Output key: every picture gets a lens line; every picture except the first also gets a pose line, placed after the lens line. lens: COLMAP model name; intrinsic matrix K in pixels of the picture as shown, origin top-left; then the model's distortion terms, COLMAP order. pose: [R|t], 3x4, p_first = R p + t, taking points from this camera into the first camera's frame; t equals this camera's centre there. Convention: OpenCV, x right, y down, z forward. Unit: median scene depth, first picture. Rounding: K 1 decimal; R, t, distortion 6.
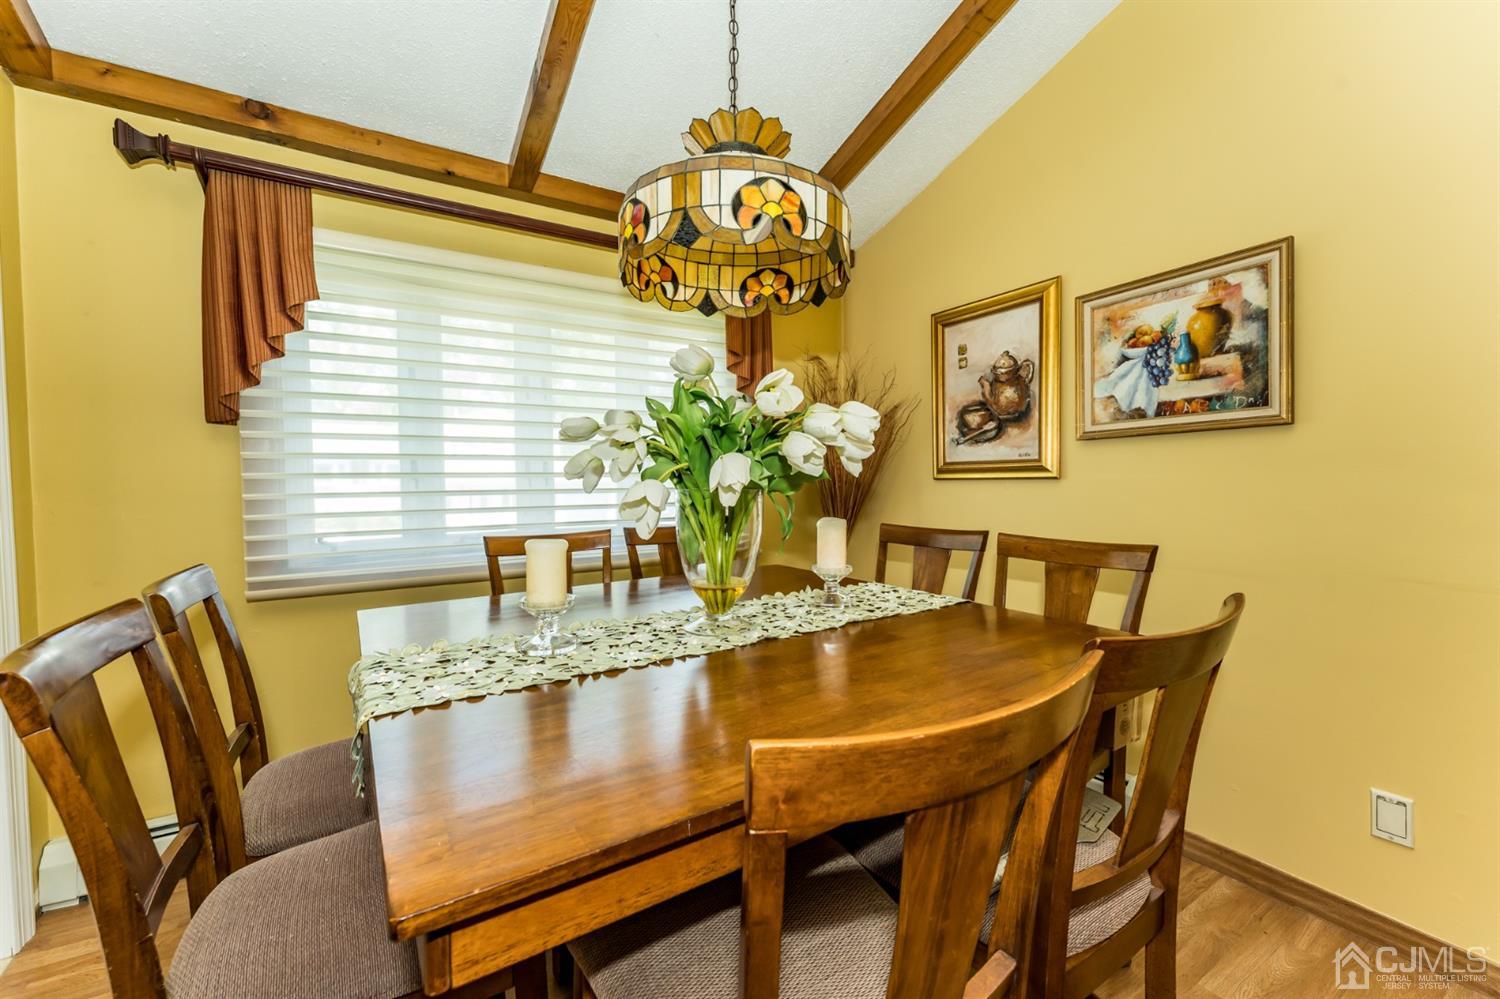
lens RADIAL K [[595.2, 0, 756.6], [0, 595.2, 512.1], [0, 0, 1]] dist [-0.000381, -0.000483]
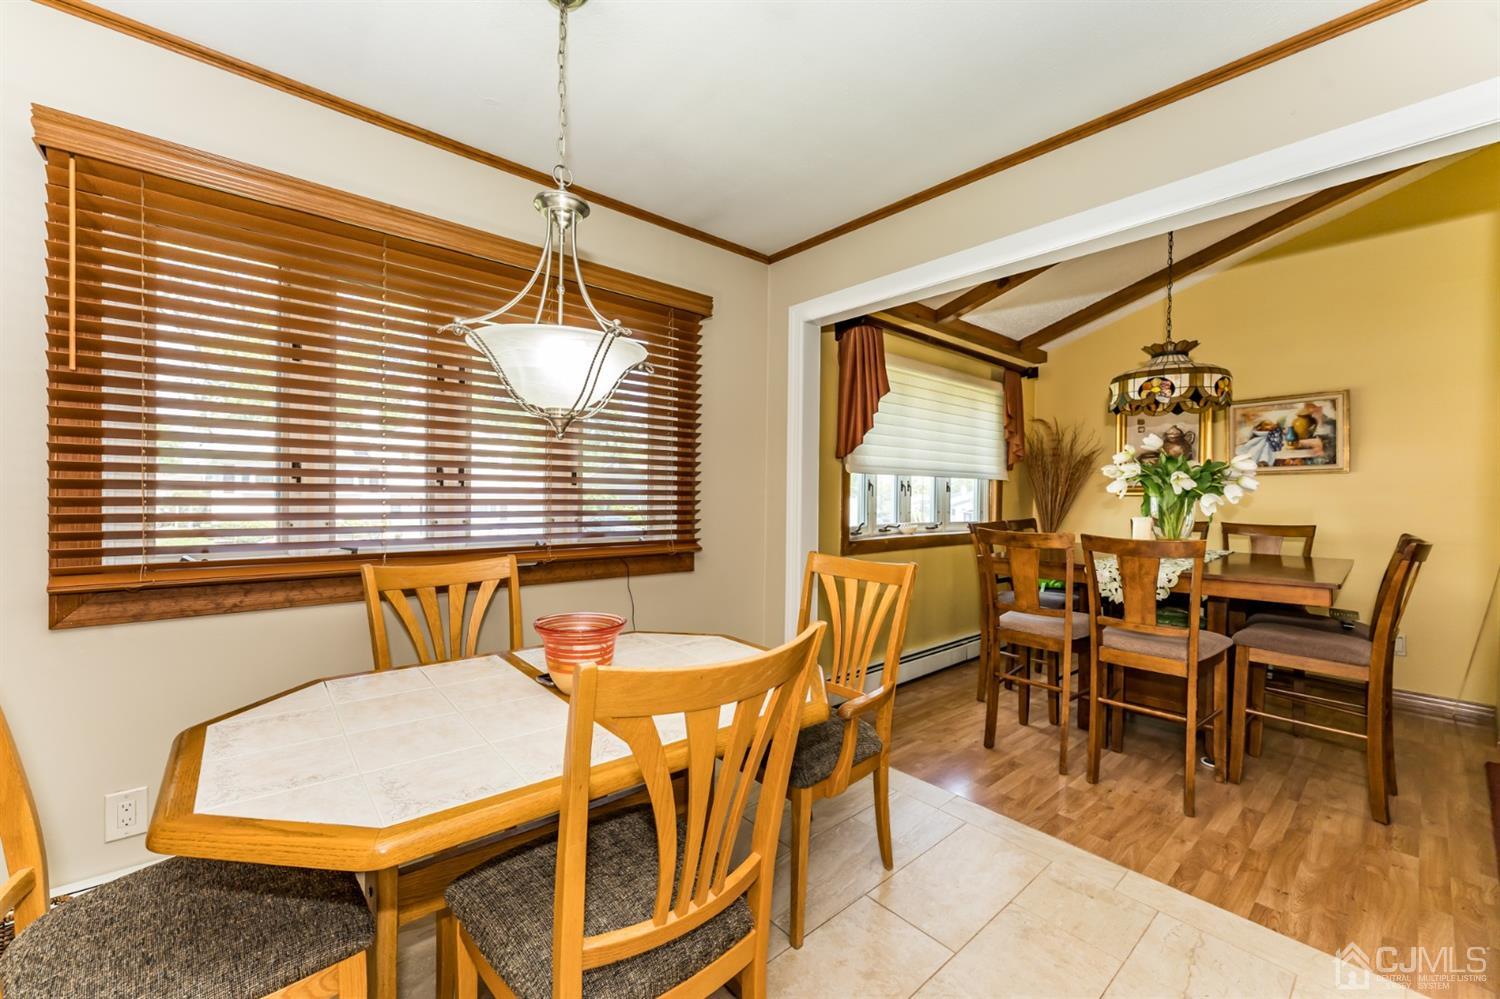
lens RADIAL K [[595.2, 0, 754.1], [0, 595.2, 504.1], [0, 0, 1]] dist [-0.000381, -0.000483]
pose [[0.987304, 0.017192, 0.157906, -1.478258], [-0.010140, 0.998919, -0.045357, 0.080659], [-0.158516, 0.043180, 0.986412, -0.743211]]
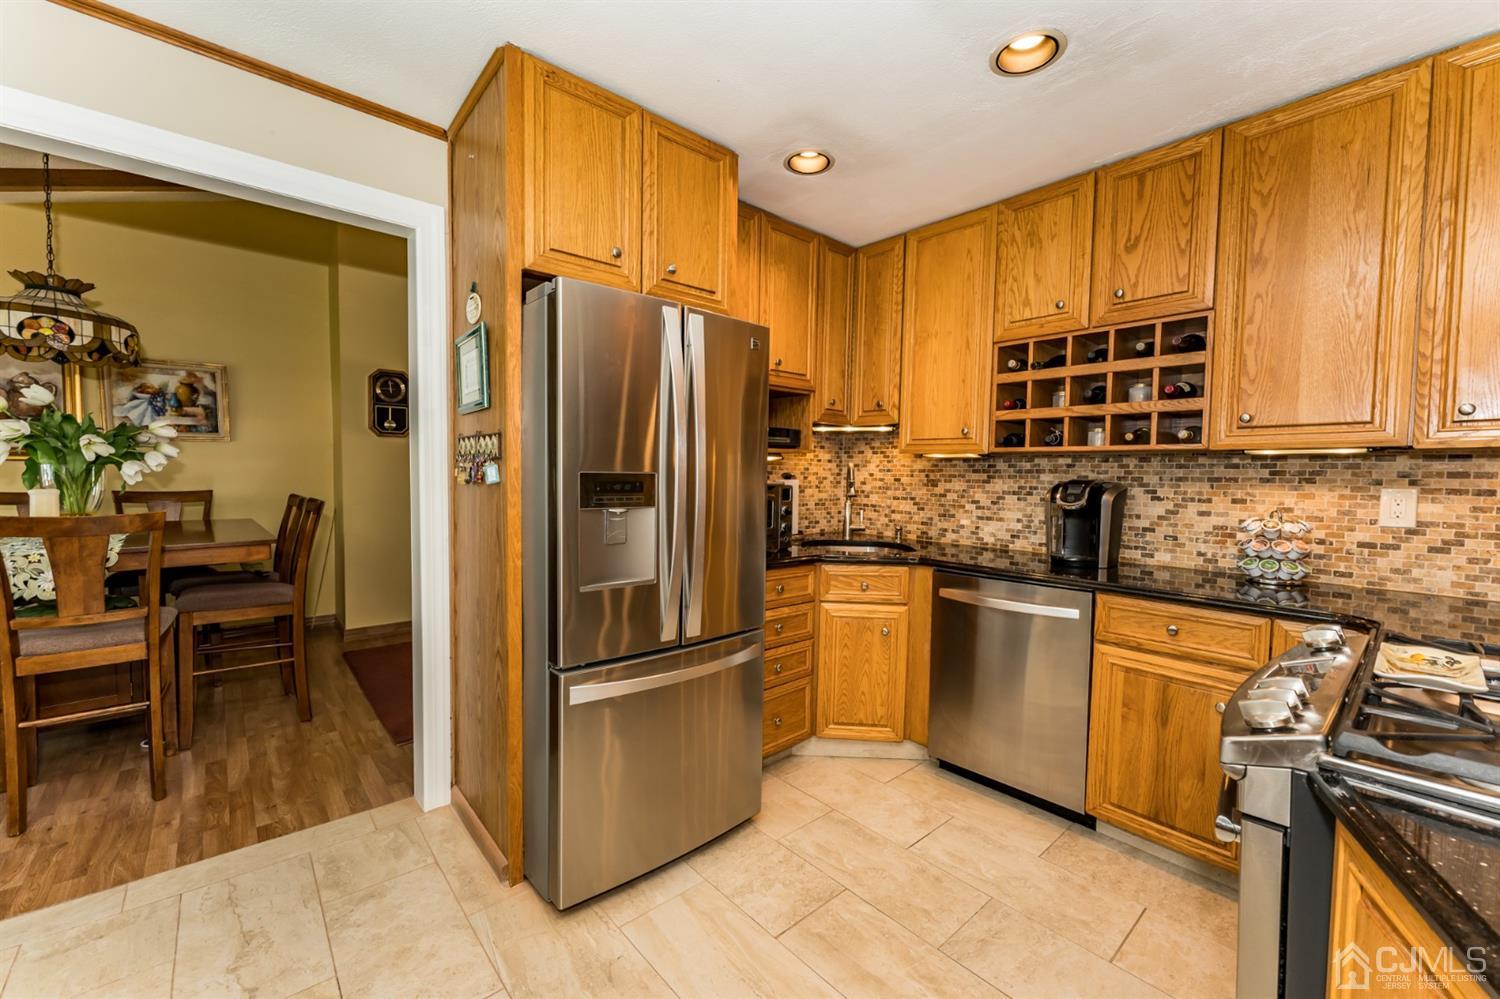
lens RADIAL K [[595.2, 0, 738.4], [0, 595.2, 501.3], [0, 0, 1]] dist [-0.000381, -0.000483]
pose [[-0.152721, -0.040926, 0.987422, -1.697566], [0.044852, 0.997826, 0.048295, 0.065612], [-0.987251, 0.051663, -0.150553, -0.628880]]
